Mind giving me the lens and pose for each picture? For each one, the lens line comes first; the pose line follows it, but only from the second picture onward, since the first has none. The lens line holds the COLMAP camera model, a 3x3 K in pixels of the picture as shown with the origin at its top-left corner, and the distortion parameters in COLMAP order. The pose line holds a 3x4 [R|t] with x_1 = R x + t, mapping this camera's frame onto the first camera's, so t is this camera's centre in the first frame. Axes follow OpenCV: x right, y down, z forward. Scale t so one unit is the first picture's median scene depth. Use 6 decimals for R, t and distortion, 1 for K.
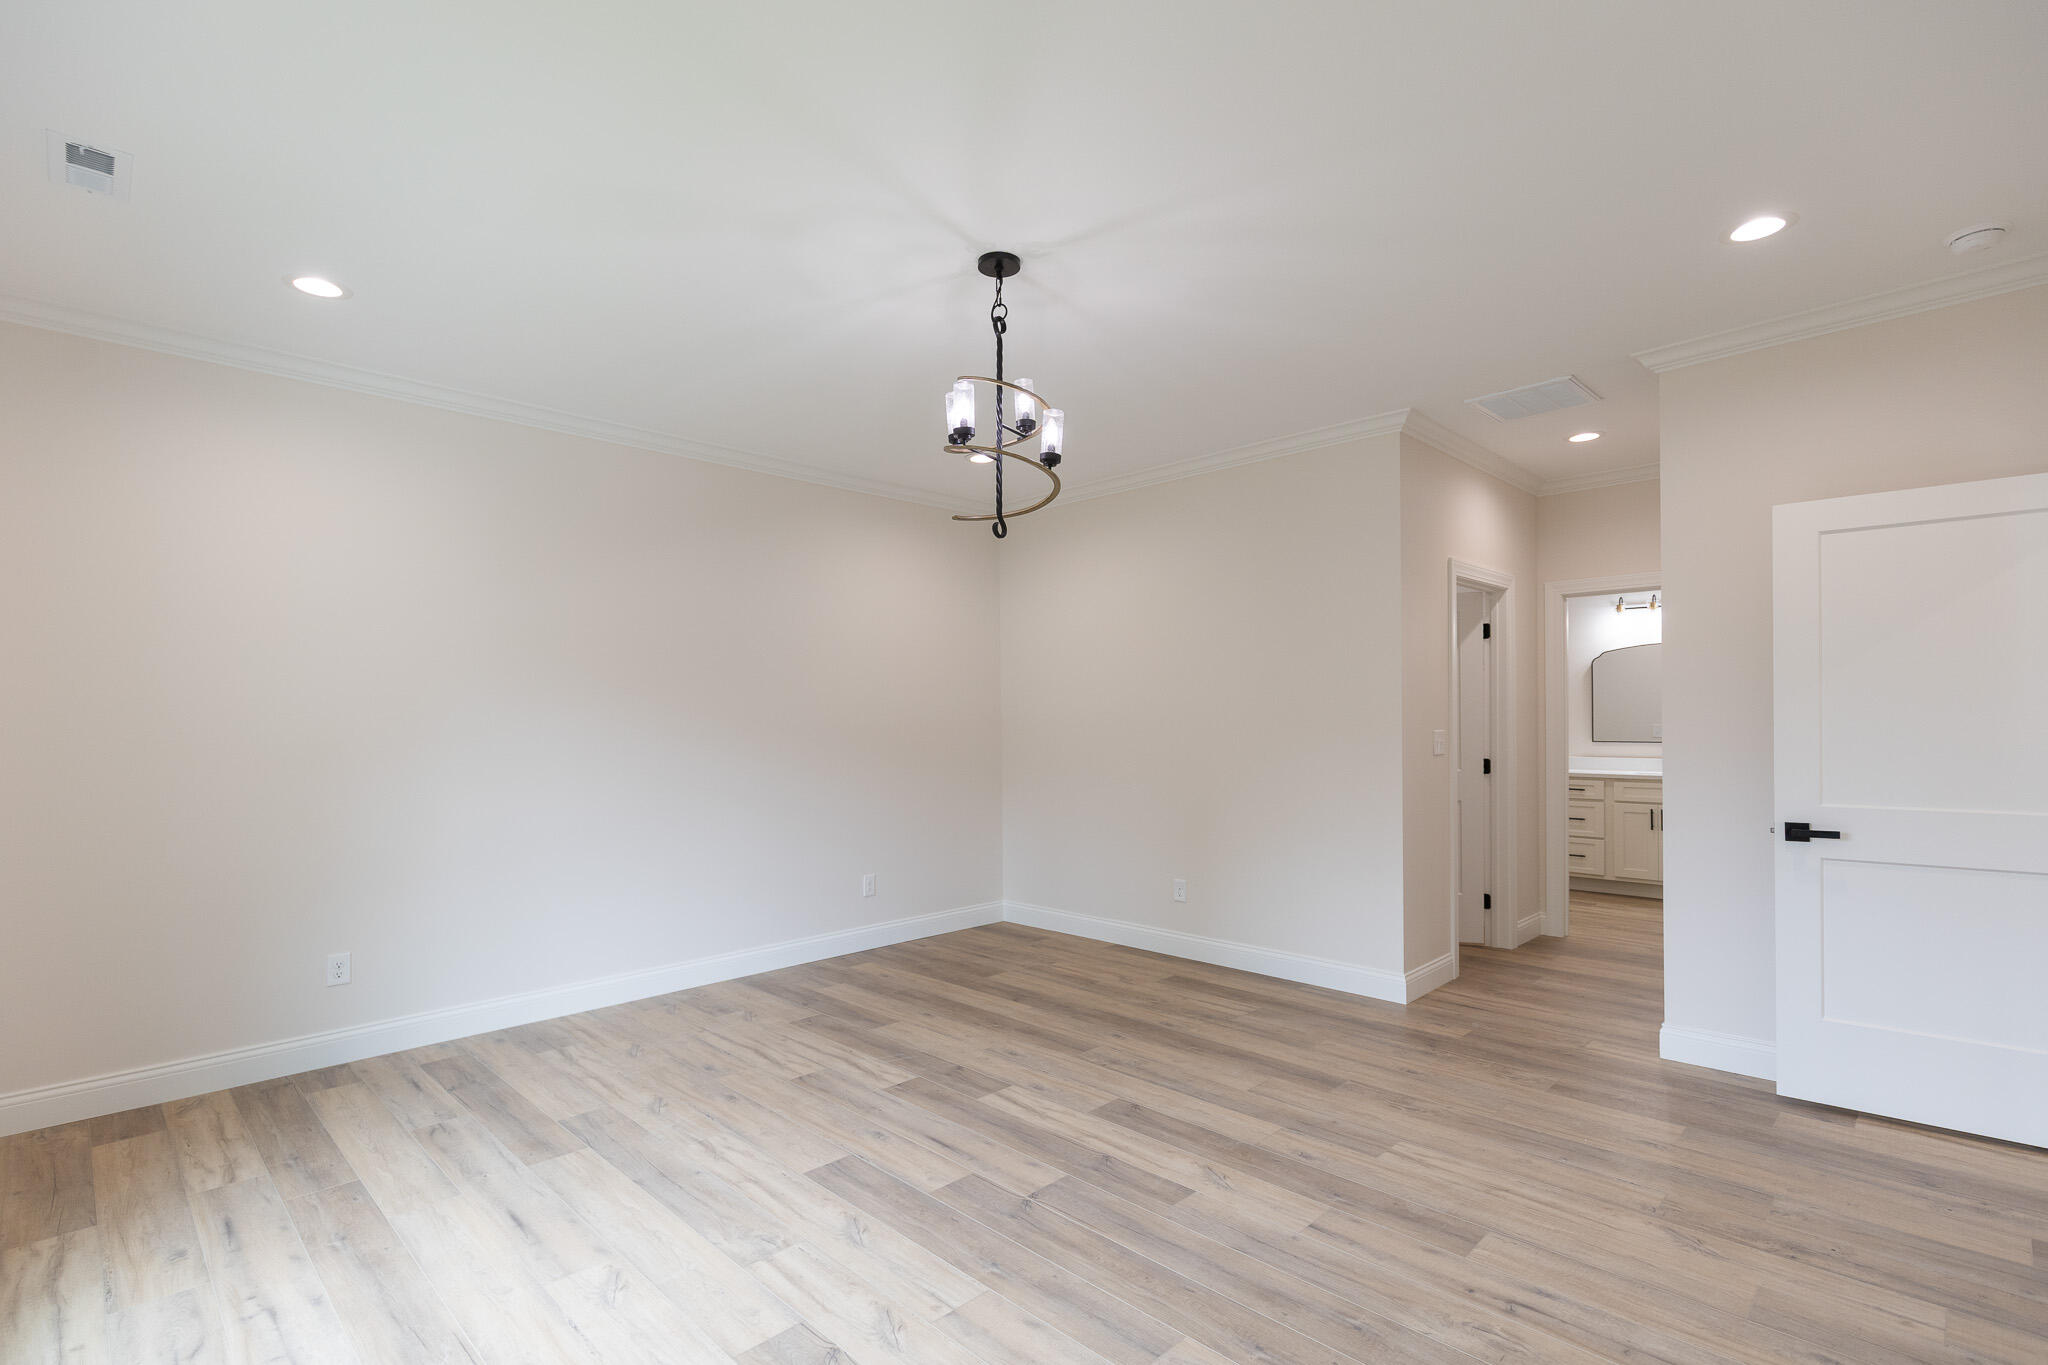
lens RADIAL K [[934.3, 0, 1018.5], [0, 934.3, 698.4], [0, 0, 1]] dist [0.008158, -0.000005]
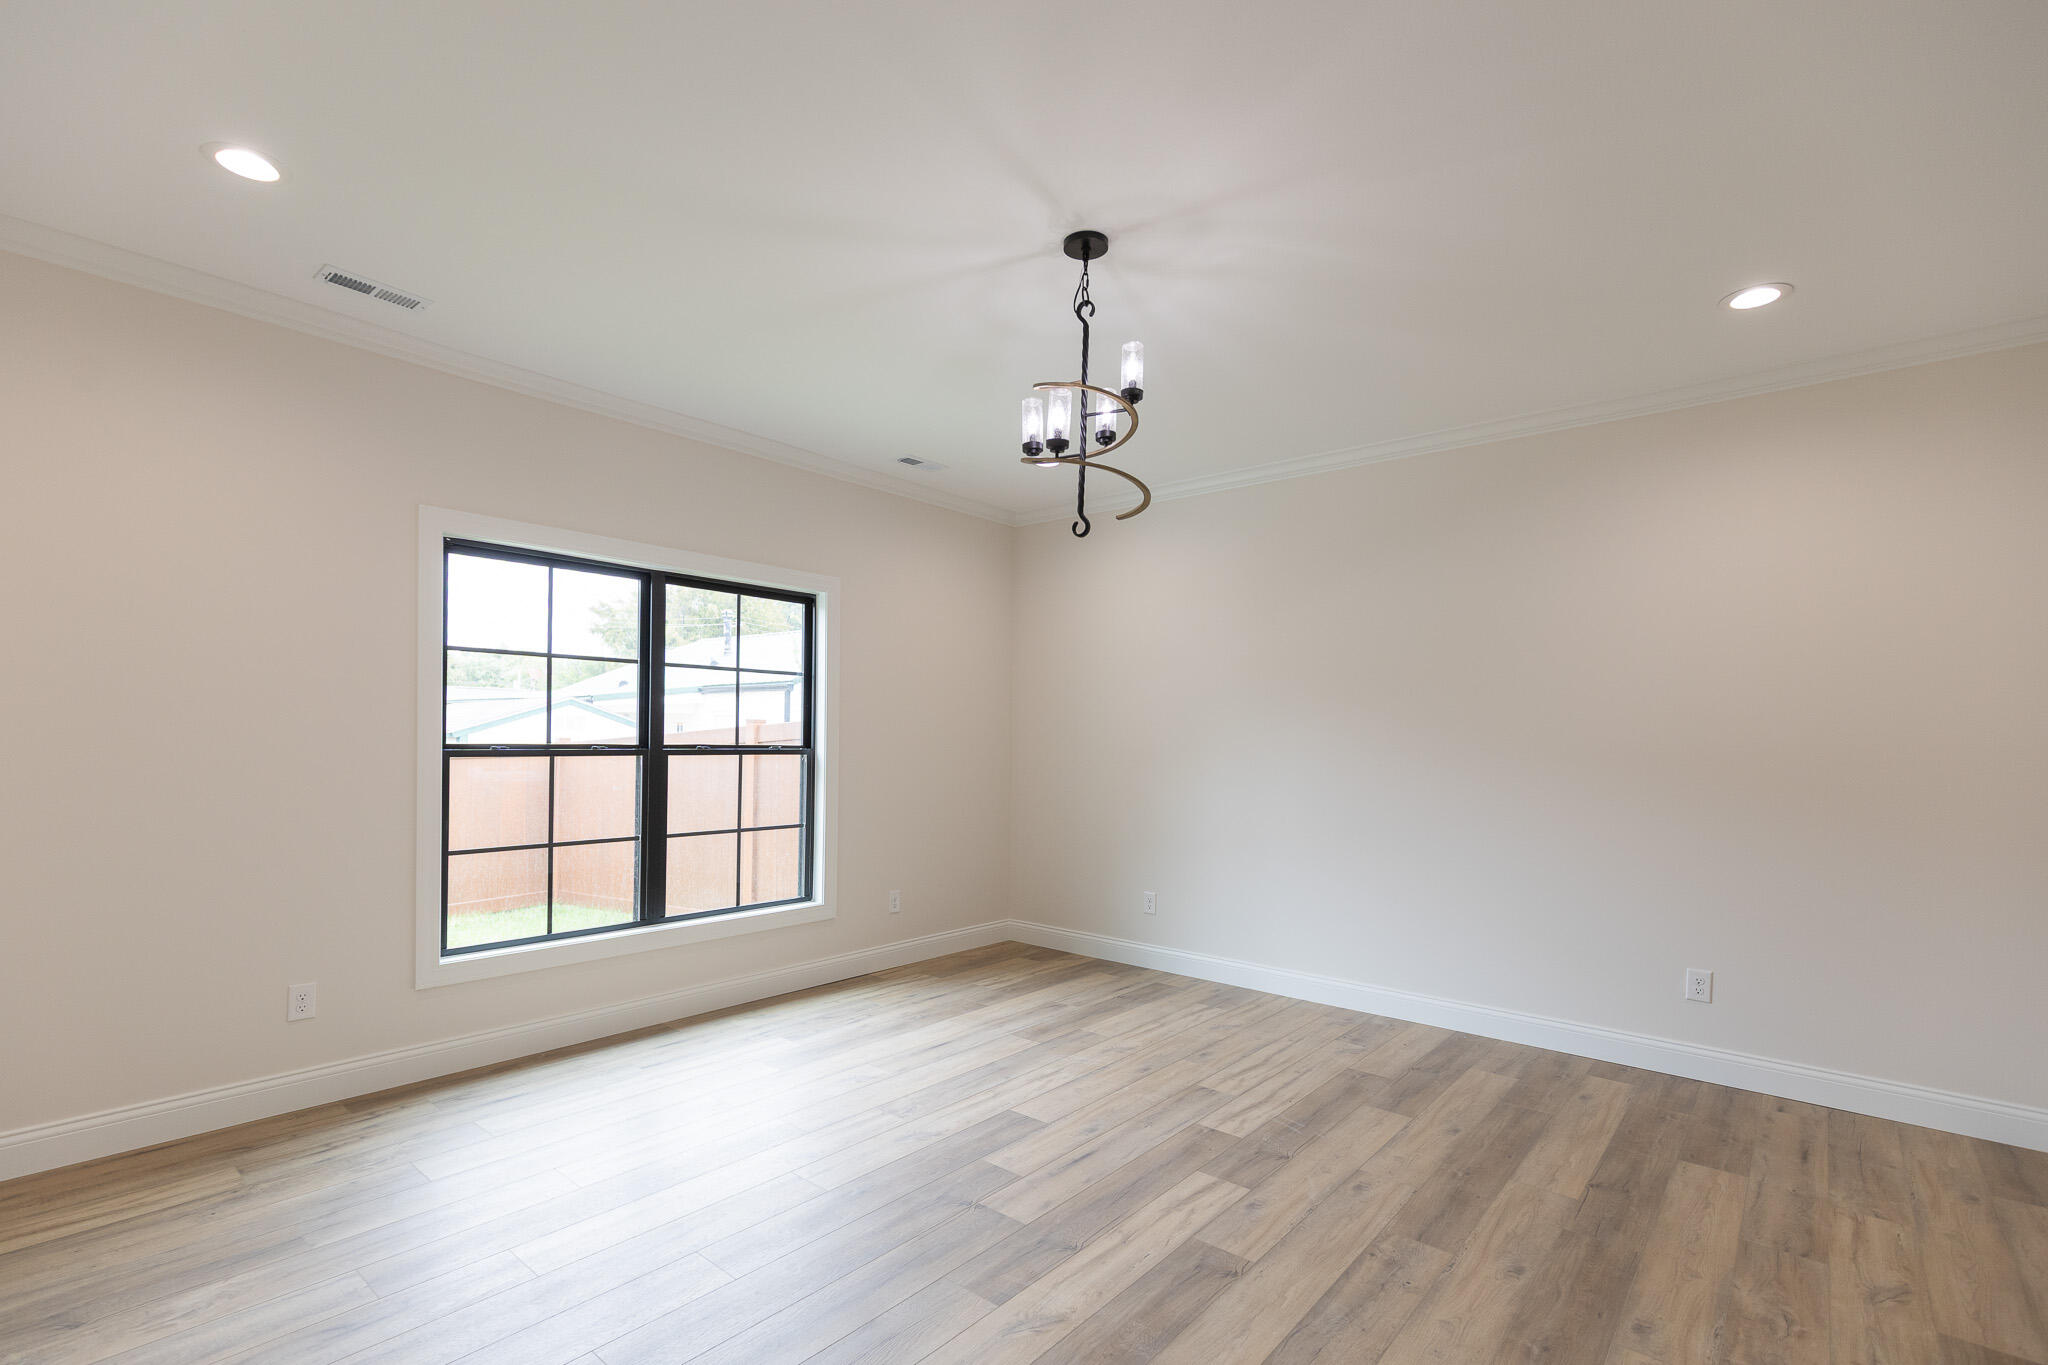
lens RADIAL K [[980.3, 0, 1053.5], [0, 980.3, 739.9], [0, 0, 1]] dist [0.012475, -0.000118]
pose [[0.084737, 0.011378, -0.996338, 0.854216], [0.006714, 0.999906, 0.011990, 0.017650], [0.996381, -0.007705, 0.084653, 0.800163]]
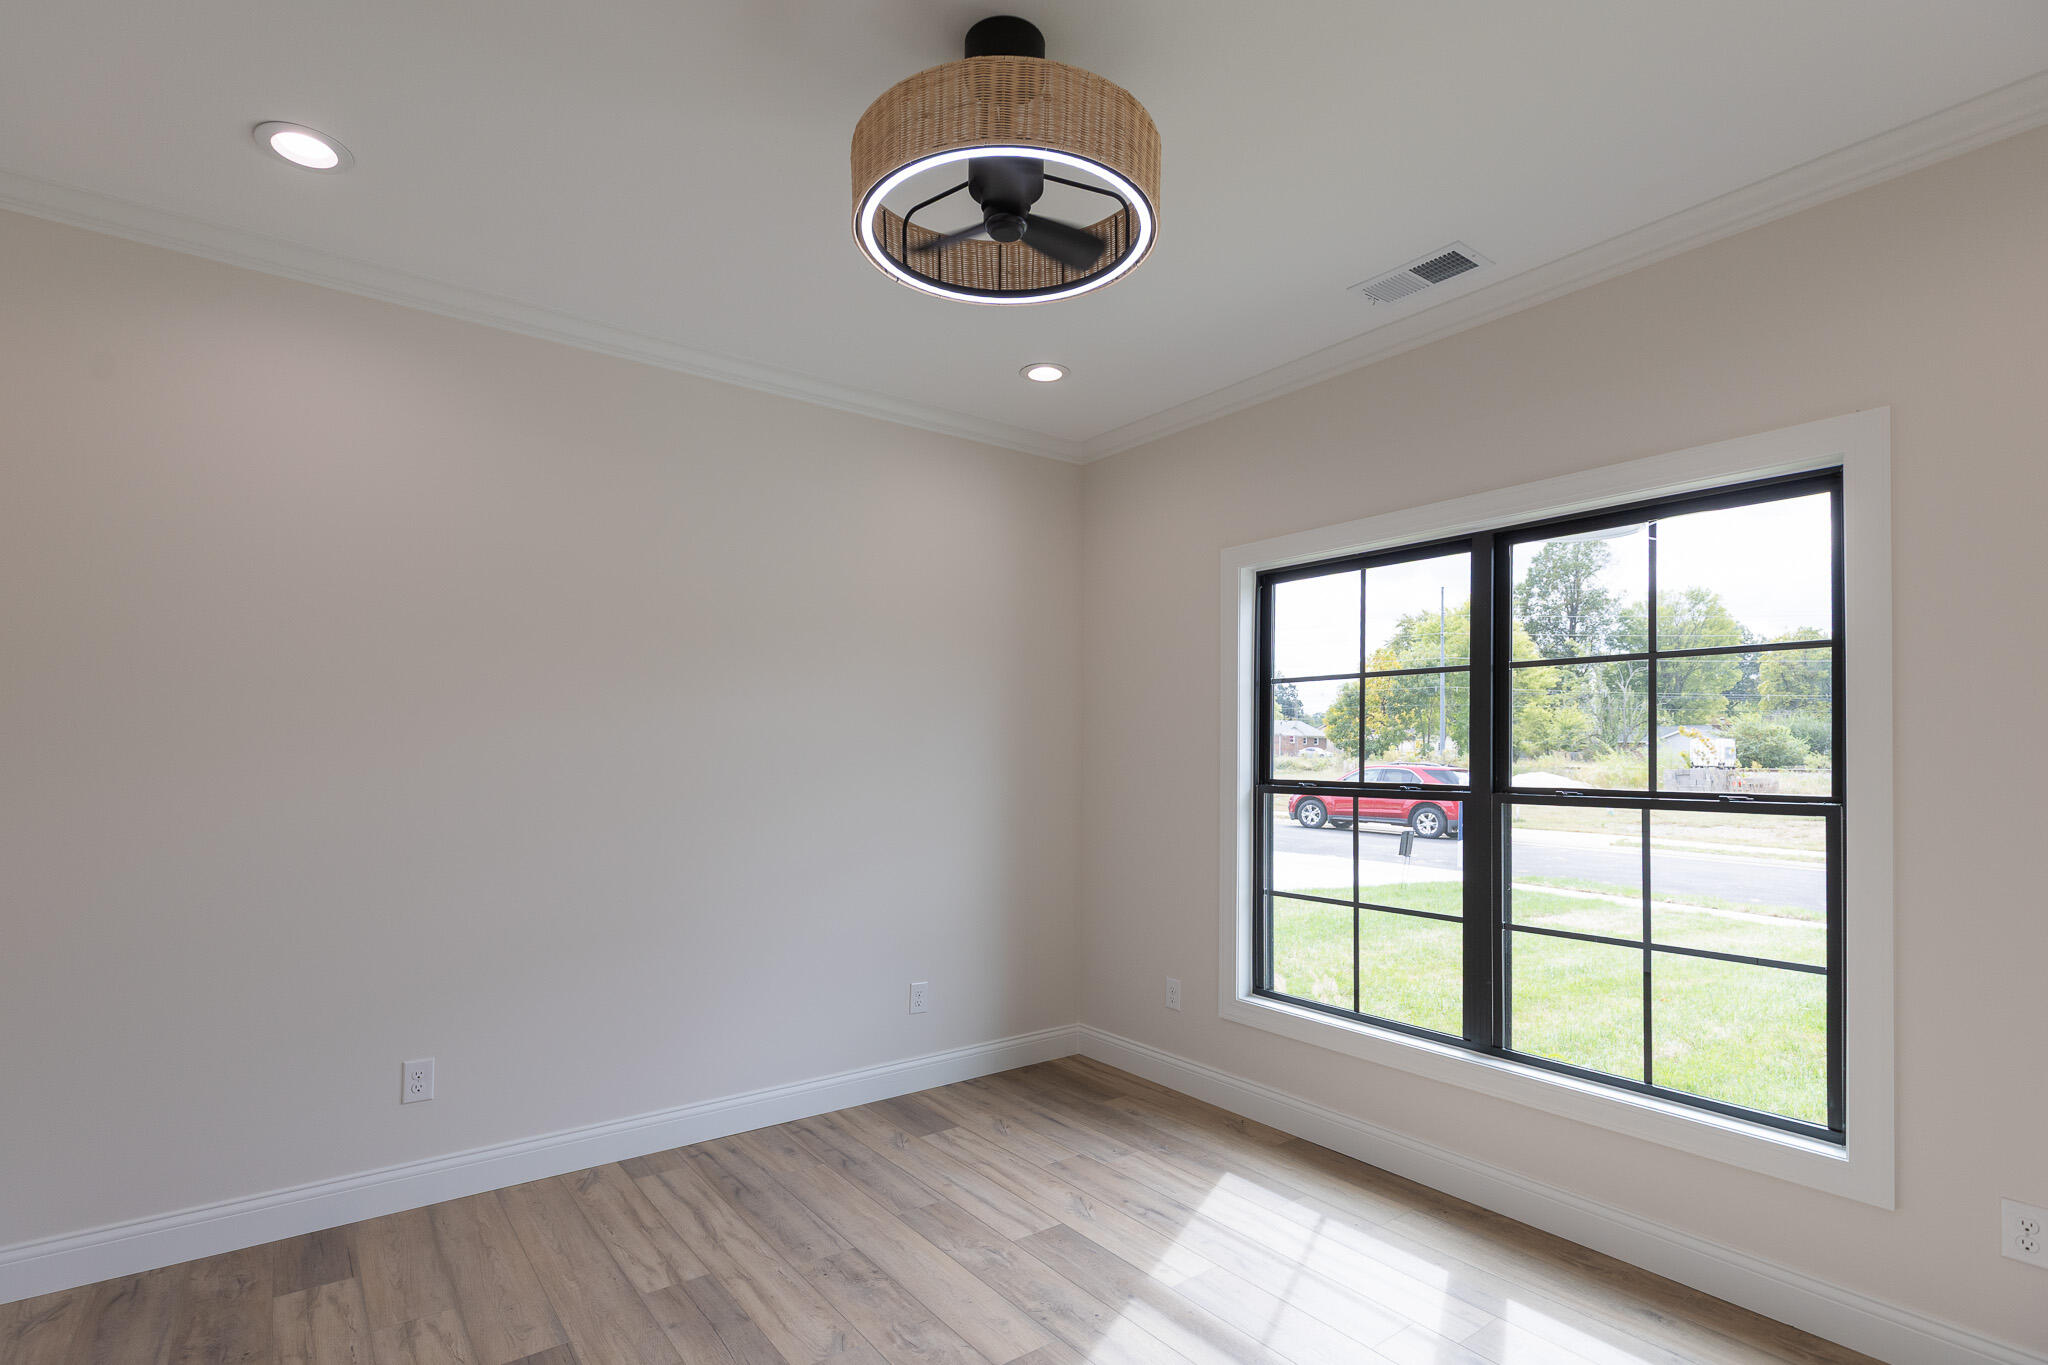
lens RADIAL K [[943.2, 0, 1023.5], [0, 943.2, 735.6], [0, 0, 1]] dist [-0.012653, 0.000635]
pose [[-0.988827, 0.002563, 0.149045, -0.236817], [-0.003834, 0.999084, -0.042612, 0.028423], [-0.149018, -0.042708, -0.987912, 1.298583]]
